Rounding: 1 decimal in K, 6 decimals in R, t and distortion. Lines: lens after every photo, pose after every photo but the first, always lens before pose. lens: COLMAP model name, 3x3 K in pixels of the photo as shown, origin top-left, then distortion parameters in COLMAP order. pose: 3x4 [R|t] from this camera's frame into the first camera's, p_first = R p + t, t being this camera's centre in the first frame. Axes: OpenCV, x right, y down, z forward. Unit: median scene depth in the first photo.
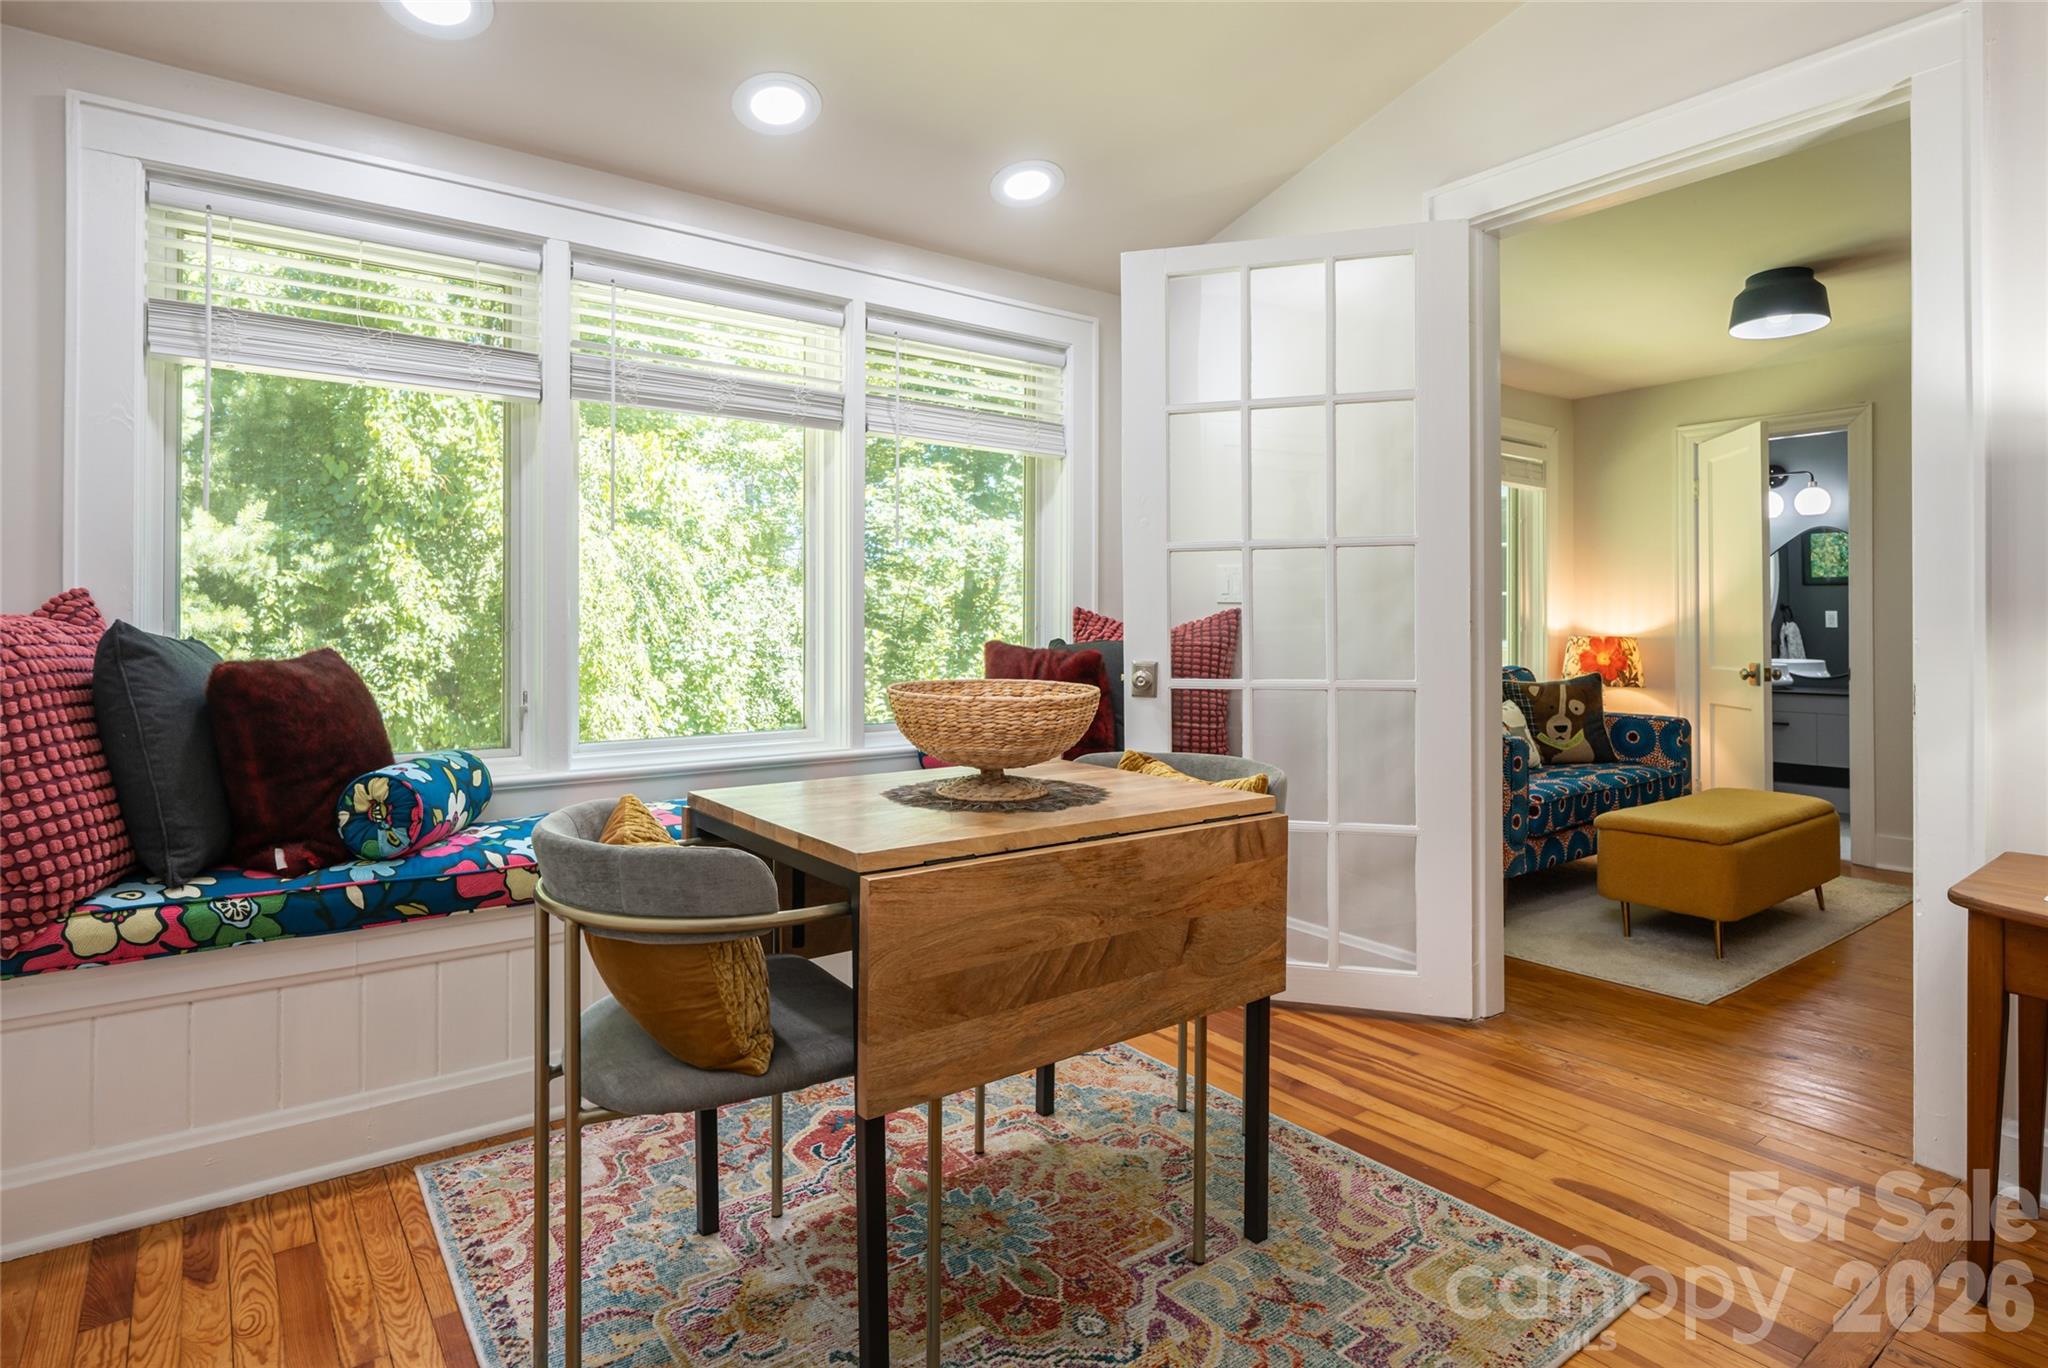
lens RADIAL K [[1078.8, 0, 1017.5], [0, 1078.8, 612.4], [0, 0, 1]] dist [0.002953, 0.000772]
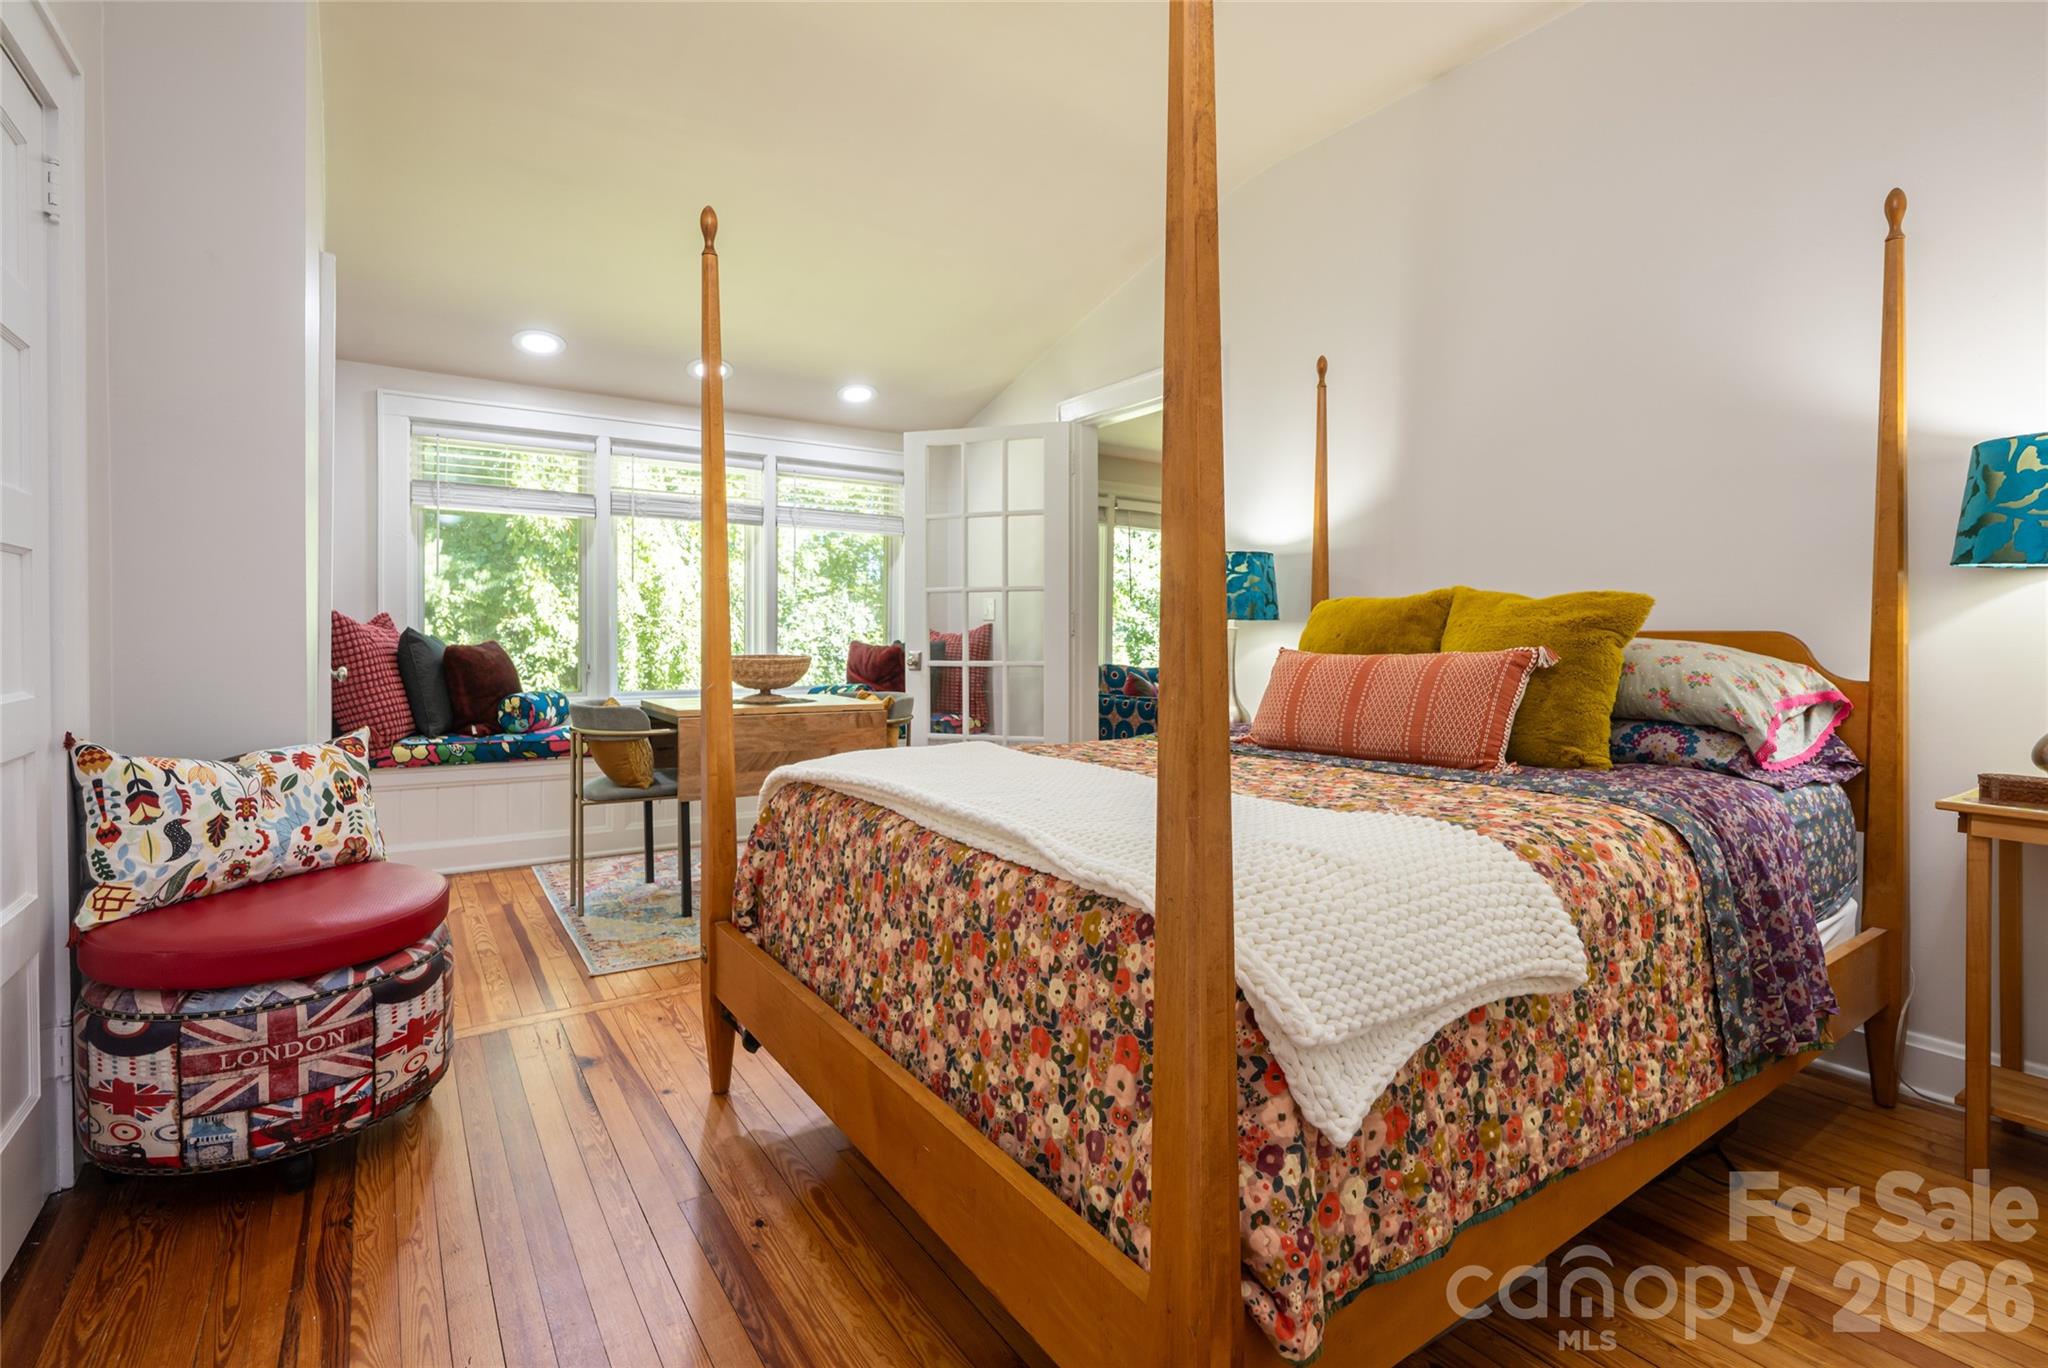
lens RADIAL K [[963.8, 0, 1051.1], [0, 963.8, 643.0], [0, 0, 1]] dist [-0.005329, -0.000845]
pose [[0.999381, 0.005568, -0.034751, 0.409845], [-0.004893, 0.999798, 0.019500, -0.003280], [0.034852, -0.019318, 0.999206, -0.665040]]
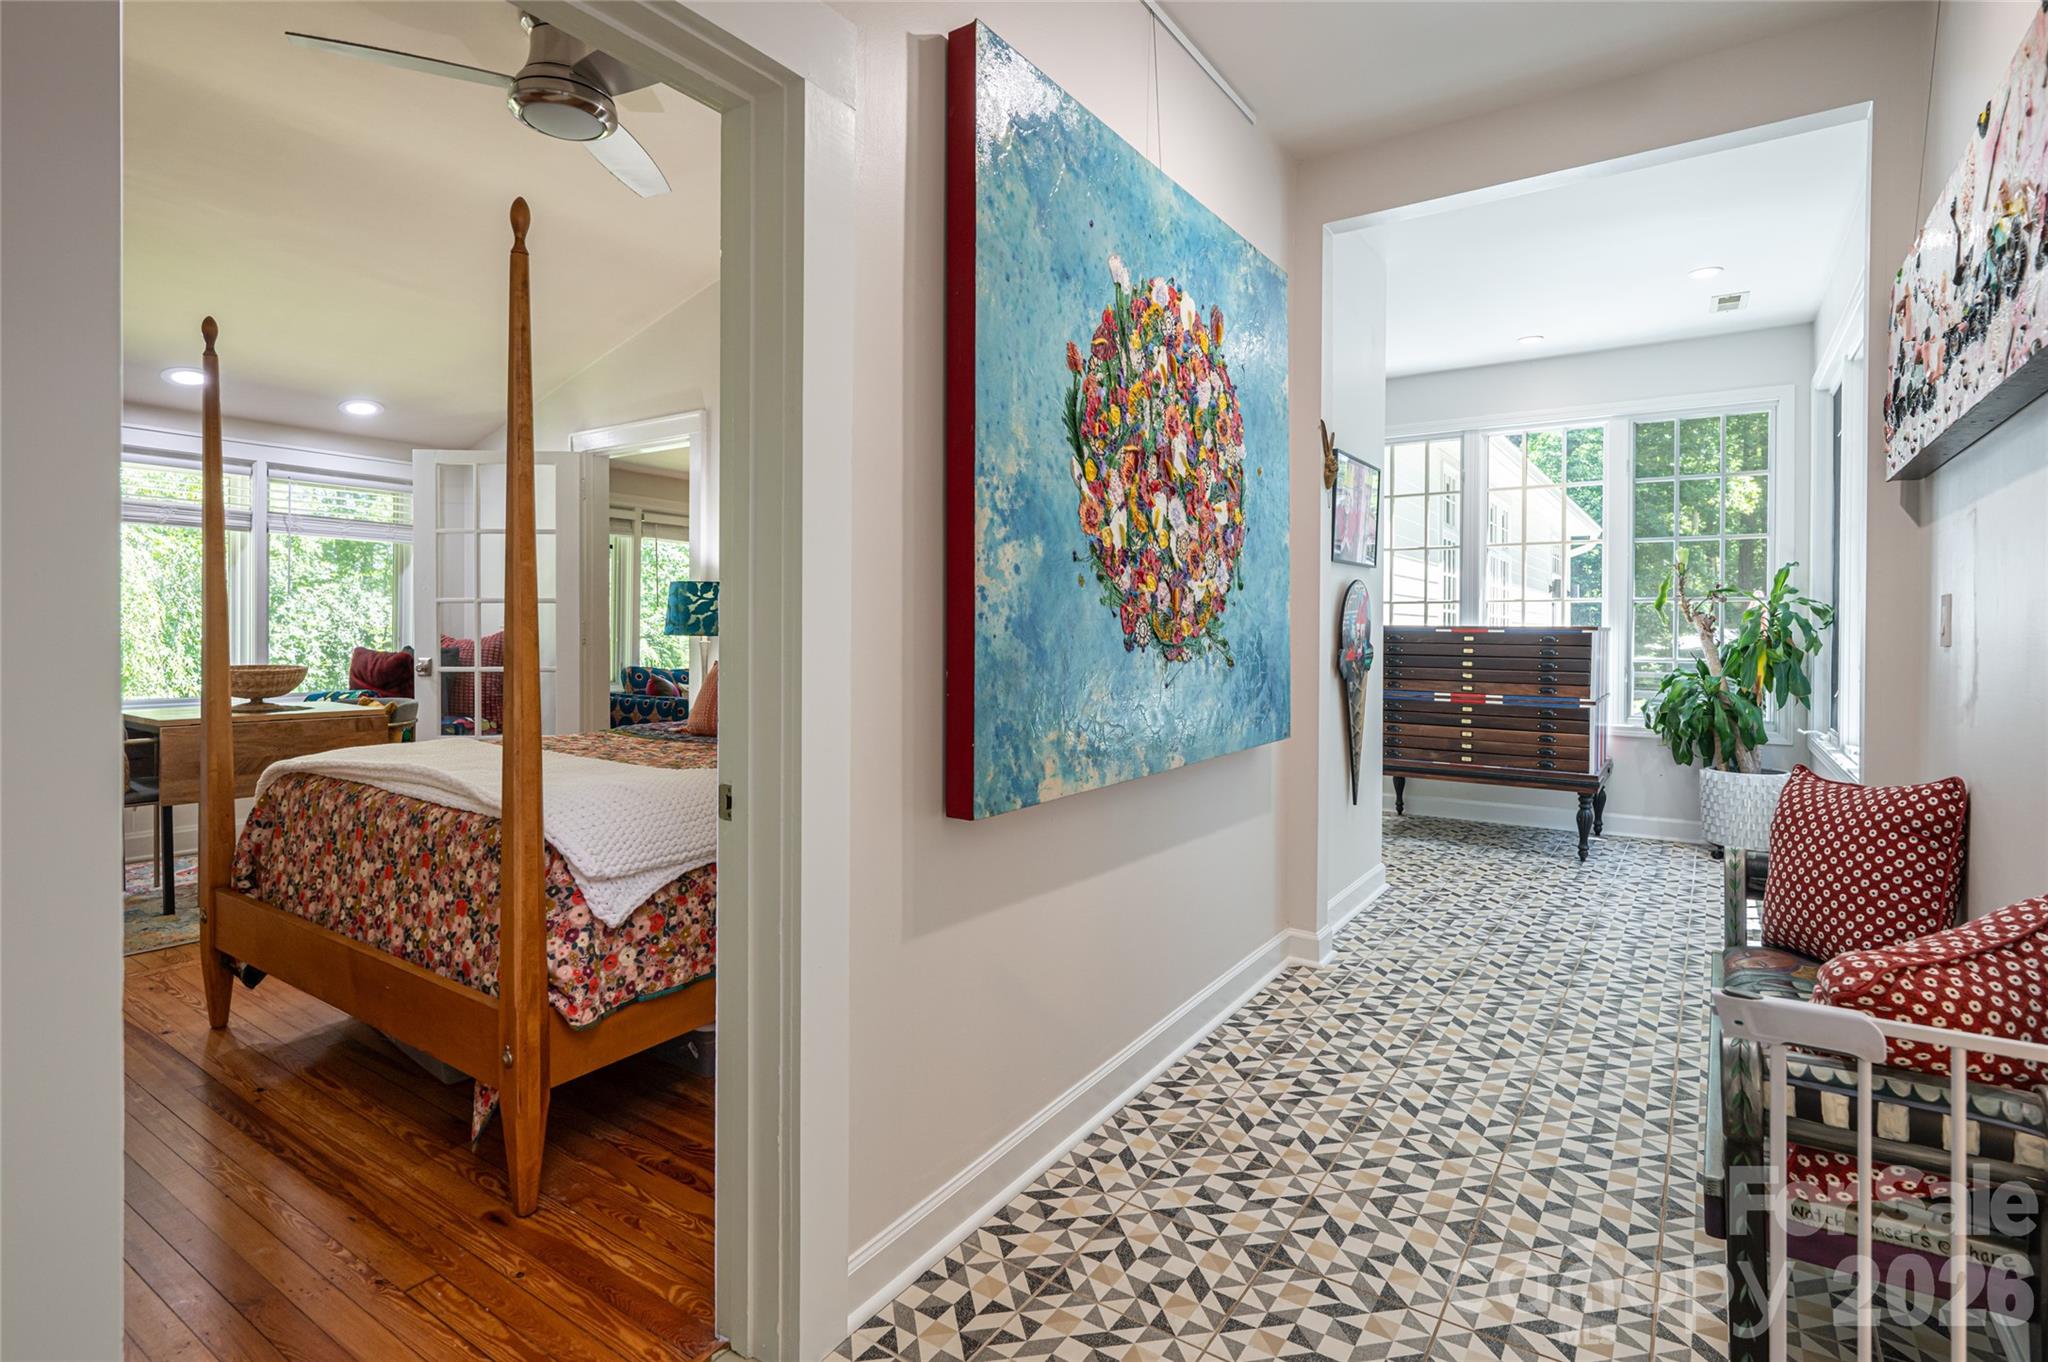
lens RADIAL K [[1007.5, 0, 997.9], [0, 1007.5, 635.2], [0, 0, 1]] dist [-0.002769, 0.000546]
pose [[0.949345, 0.006040, 0.314176, 0.530524], [-0.012028, 0.999781, 0.017125, -0.040367], [-0.314004, -0.020037, 0.949210, -1.068624]]
